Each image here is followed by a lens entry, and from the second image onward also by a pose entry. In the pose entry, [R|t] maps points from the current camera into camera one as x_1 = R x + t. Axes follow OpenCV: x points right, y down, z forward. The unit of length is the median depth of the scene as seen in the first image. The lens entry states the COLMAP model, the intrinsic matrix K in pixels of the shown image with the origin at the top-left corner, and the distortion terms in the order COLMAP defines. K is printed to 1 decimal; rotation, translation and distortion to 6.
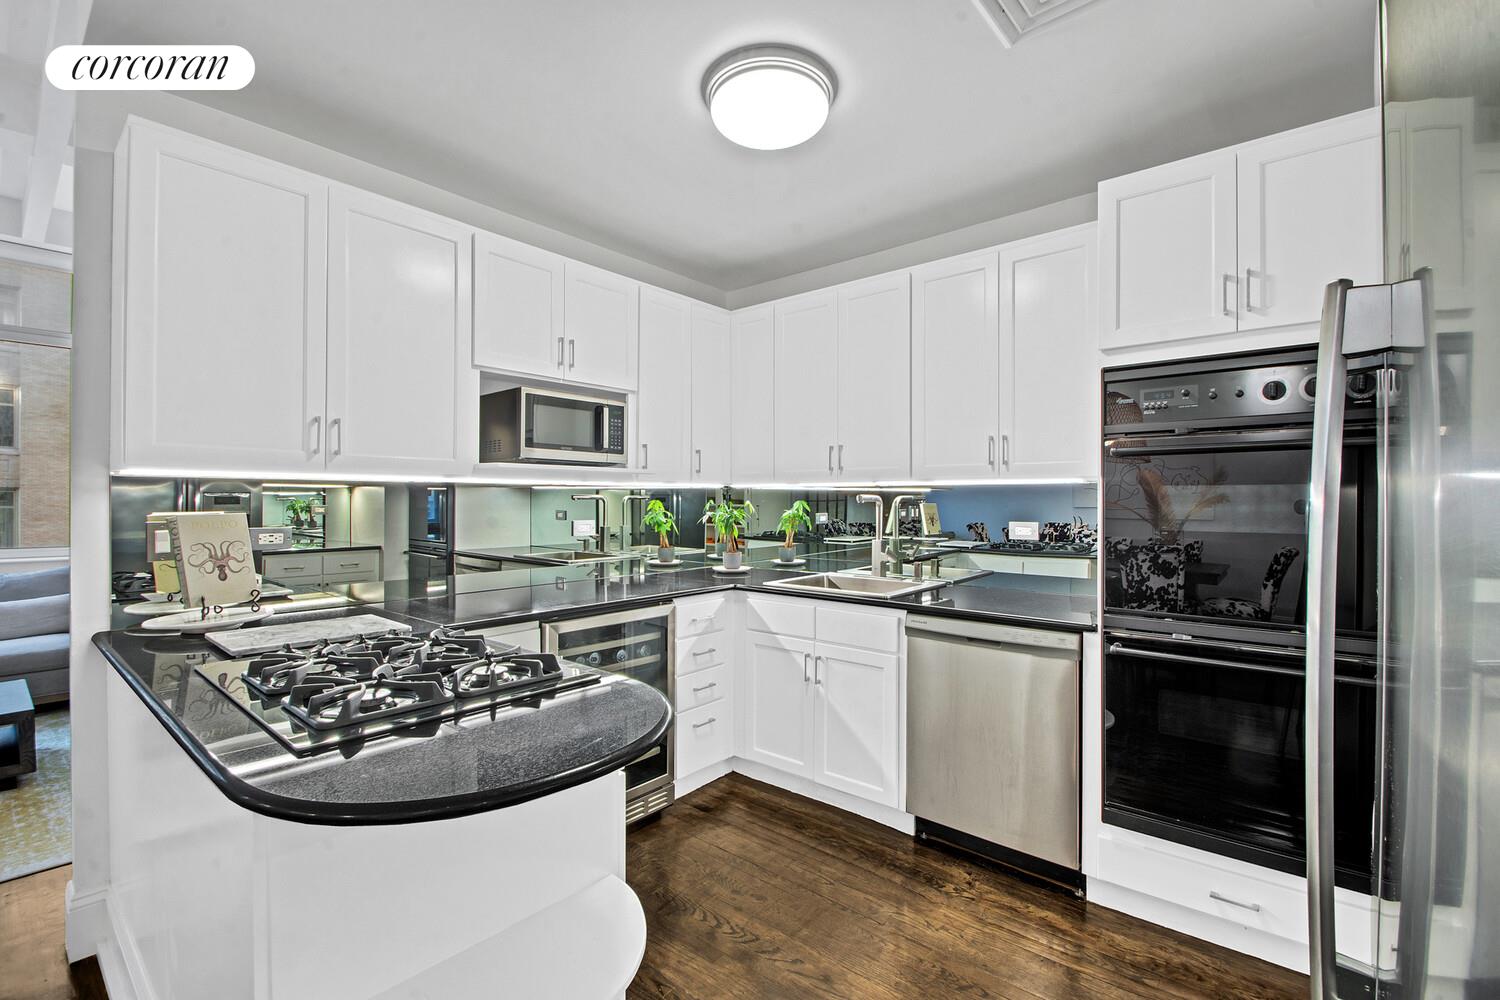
lens RADIAL K [[661.2, 0, 750.0], [0, 661.2, 500.0], [0, 0, 1]] dist [0.001914, 0.000149]
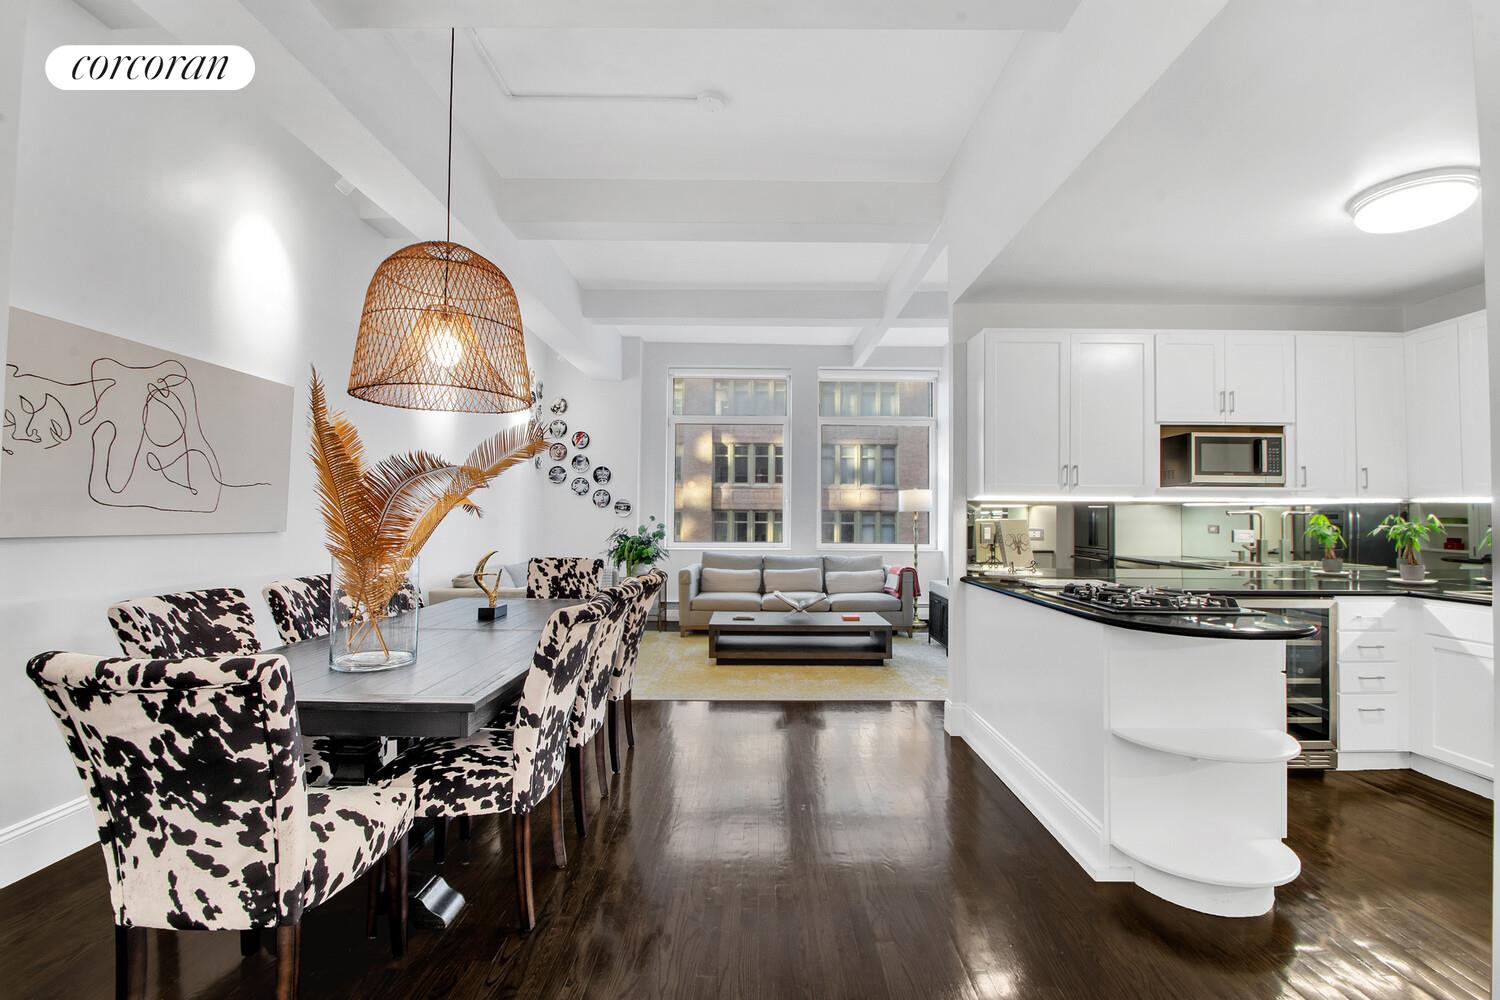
lens RADIAL K [[670.9, 0, 750.0], [0, 670.9, 500.0], [0, 0, 1]] dist [0.001061, -0.014014]
pose [[0.650413, -0.017472, -0.759379, 0.101696], [-0.005073, 0.999613, -0.027345, 0.013985], [0.759563, 0.021638, 0.650073, -0.527726]]
